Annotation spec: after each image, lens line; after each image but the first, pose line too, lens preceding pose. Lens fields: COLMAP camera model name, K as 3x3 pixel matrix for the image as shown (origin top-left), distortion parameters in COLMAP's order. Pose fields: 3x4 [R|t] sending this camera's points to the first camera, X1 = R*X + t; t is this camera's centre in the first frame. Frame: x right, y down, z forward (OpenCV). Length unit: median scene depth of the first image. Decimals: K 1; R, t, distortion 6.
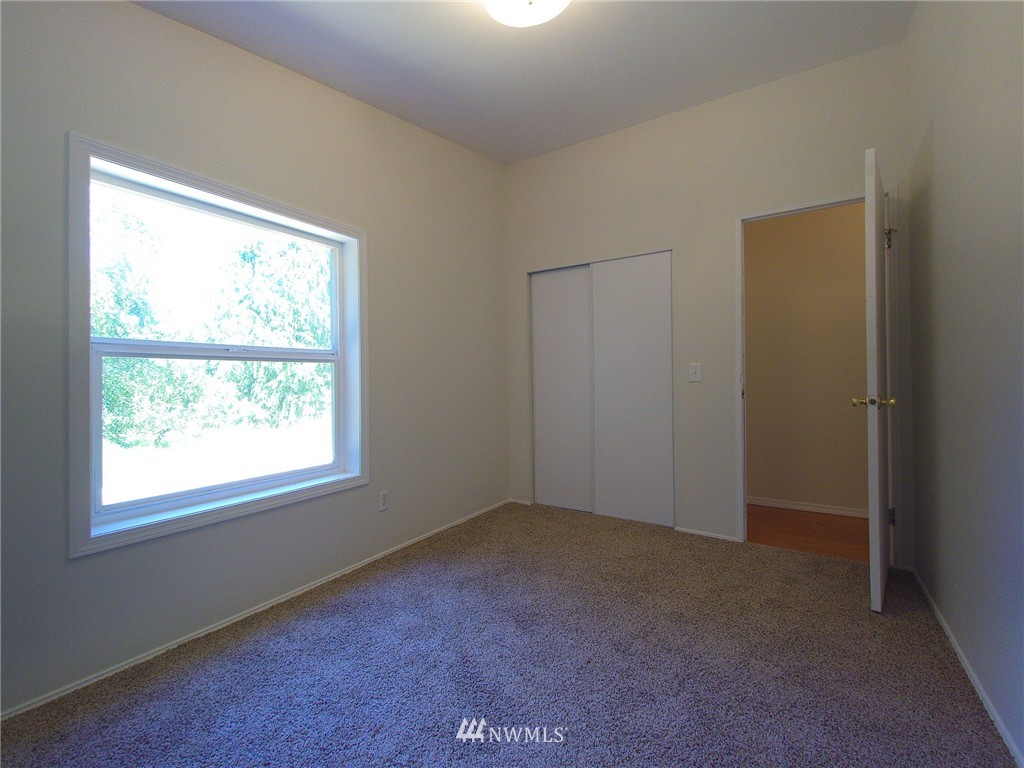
lens RADIAL K [[460.4, 0, 529.5], [0, 460.4, 375.5], [0, 0, 1]] dist [0.024617, -0.005118]
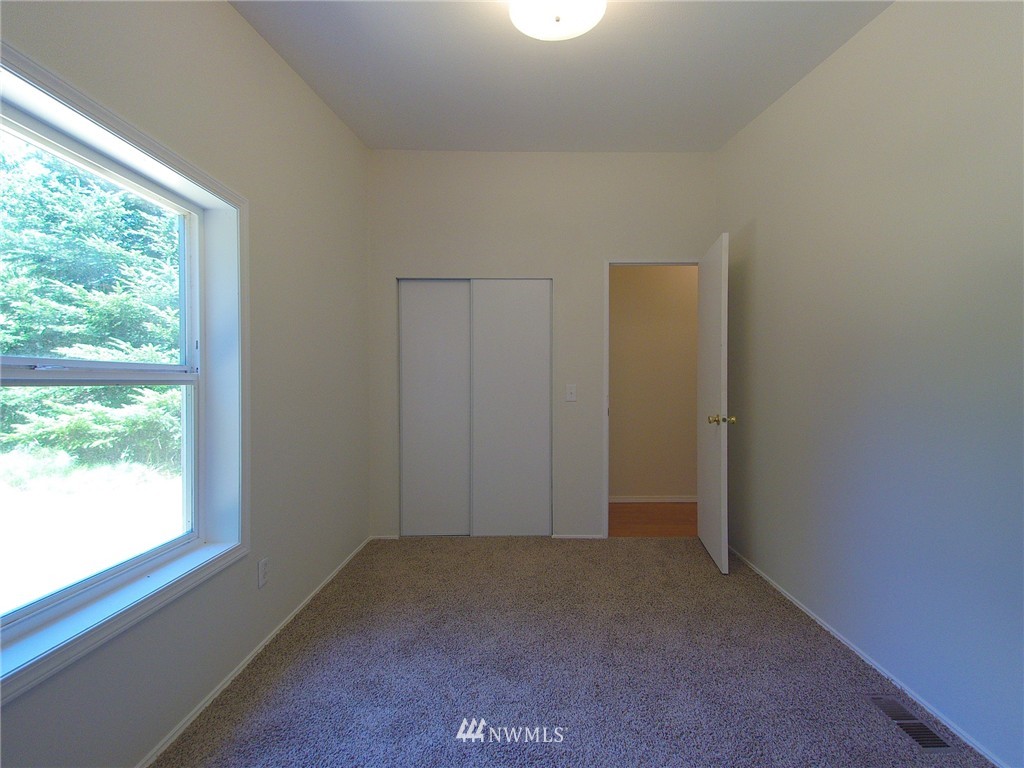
lens RADIAL K [[460.4, 0, 515.4], [0, 460.4, 384.0], [0, 0, 1]] dist [0.024617, -0.005118]
pose [[0.832637, 0.005816, 0.553788, -0.402919], [-0.012998, 0.999875, 0.009043, -0.040546], [-0.553666, -0.014728, 0.832609, 0.169853]]
